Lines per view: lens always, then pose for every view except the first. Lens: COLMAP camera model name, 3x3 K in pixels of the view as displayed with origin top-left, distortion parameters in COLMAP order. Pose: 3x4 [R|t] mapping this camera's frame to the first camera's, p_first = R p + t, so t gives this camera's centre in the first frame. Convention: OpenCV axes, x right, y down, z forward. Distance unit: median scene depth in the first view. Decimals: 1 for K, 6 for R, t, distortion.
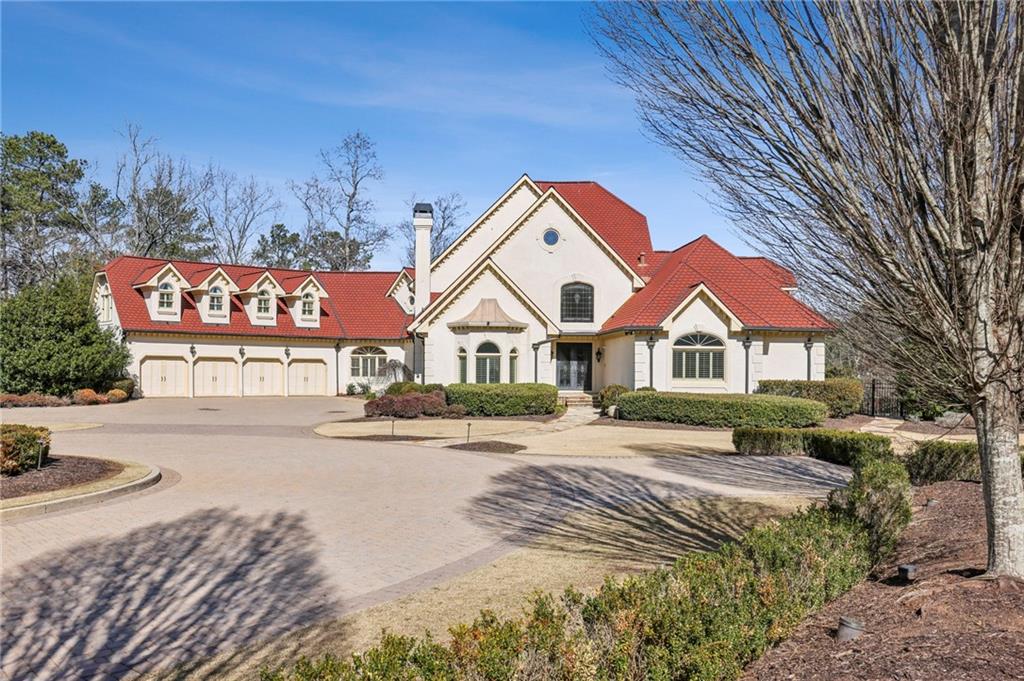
lens RADIAL K [[910.3, 0, 509.7], [0, 910.3, 311.7], [0, 0, 1]] dist [0.071551, -0.004777]
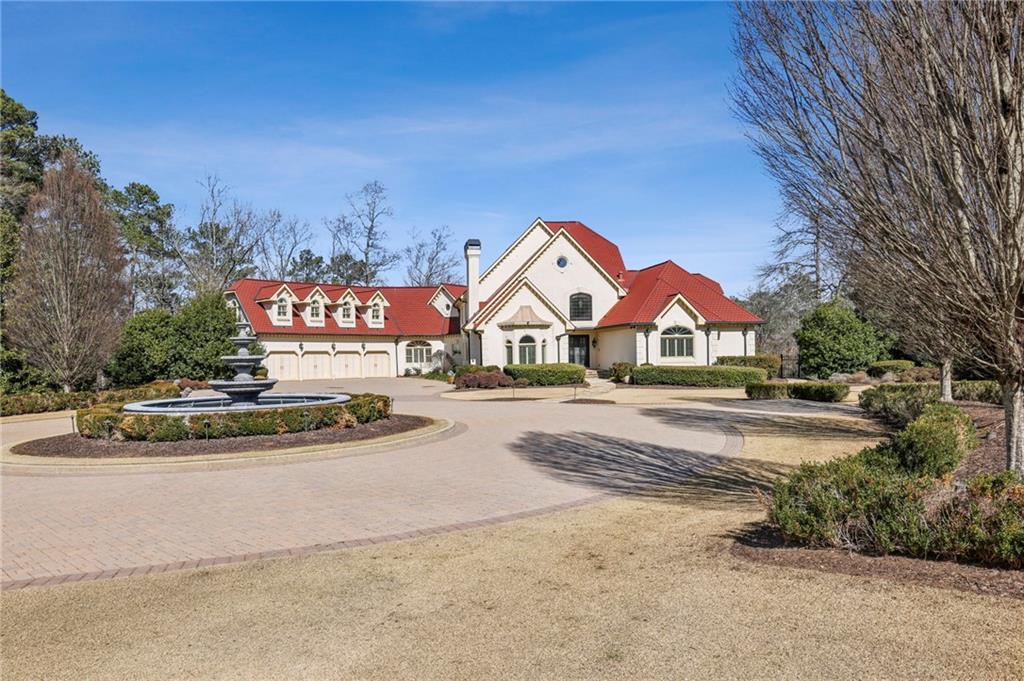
lens RADIAL K [[718.0, 0, 512.6], [0, 718.0, 333.0], [0, 0, 1]] dist [-0.004404, 0.001640]
pose [[0.991812, -0.023567, 0.125514, -0.178099], [0.019419, 0.999228, 0.034165, -0.009842], [-0.126222, -0.031447, 0.991503, -0.121956]]
